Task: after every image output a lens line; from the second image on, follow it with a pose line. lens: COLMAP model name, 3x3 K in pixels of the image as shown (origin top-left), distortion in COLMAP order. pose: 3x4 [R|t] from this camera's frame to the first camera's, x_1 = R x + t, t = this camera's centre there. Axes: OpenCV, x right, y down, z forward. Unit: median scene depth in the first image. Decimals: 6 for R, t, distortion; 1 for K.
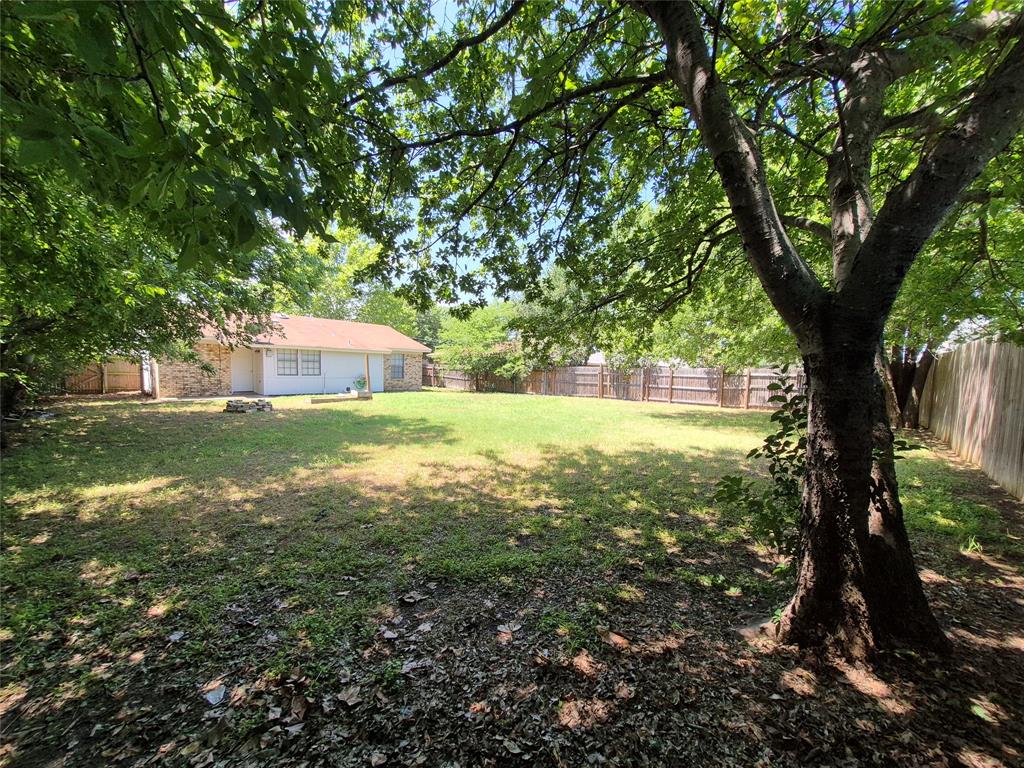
lens RADIAL K [[411.4, 0, 508.6], [0, 411.4, 390.9], [0, 0, 1]] dist [-0.000156, -0.000094]
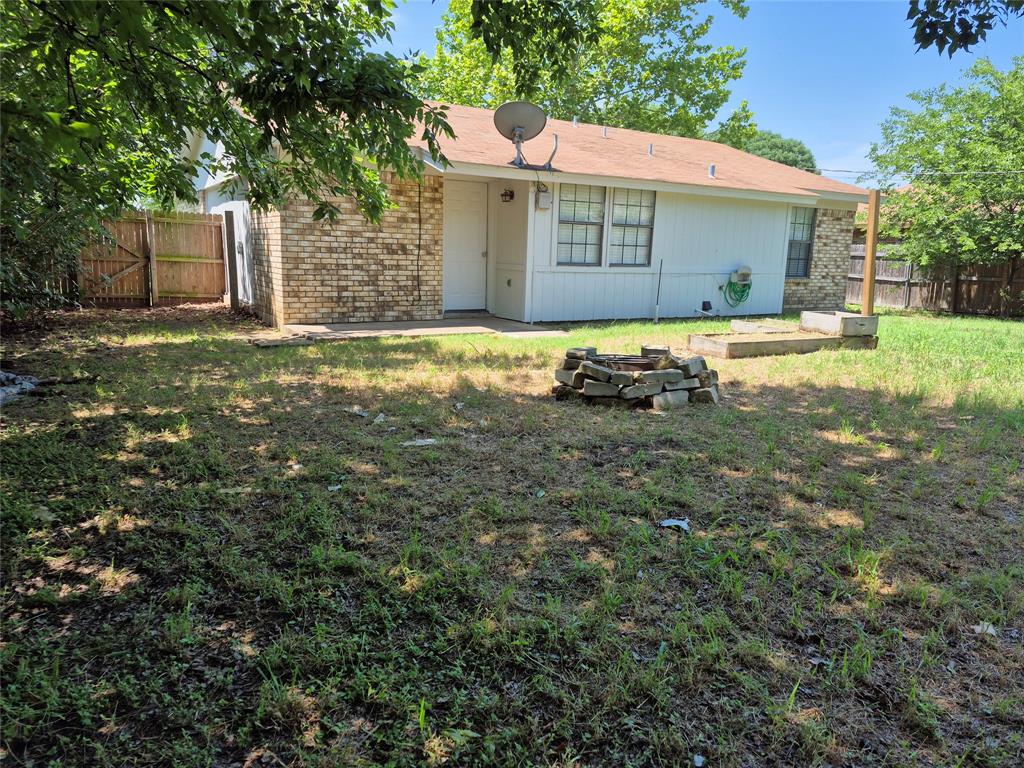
lens RADIAL K [[699.1, 0, 512.6], [0, 699.1, 380.4], [0, 0, 1]] dist [0.009728, -0.000338]
pose [[0.959038, 0.049329, -0.278949, -0.455511], [-0.018026, 0.993353, 0.113686, -0.007835], [0.282703, -0.104001, 0.953553, 0.442199]]
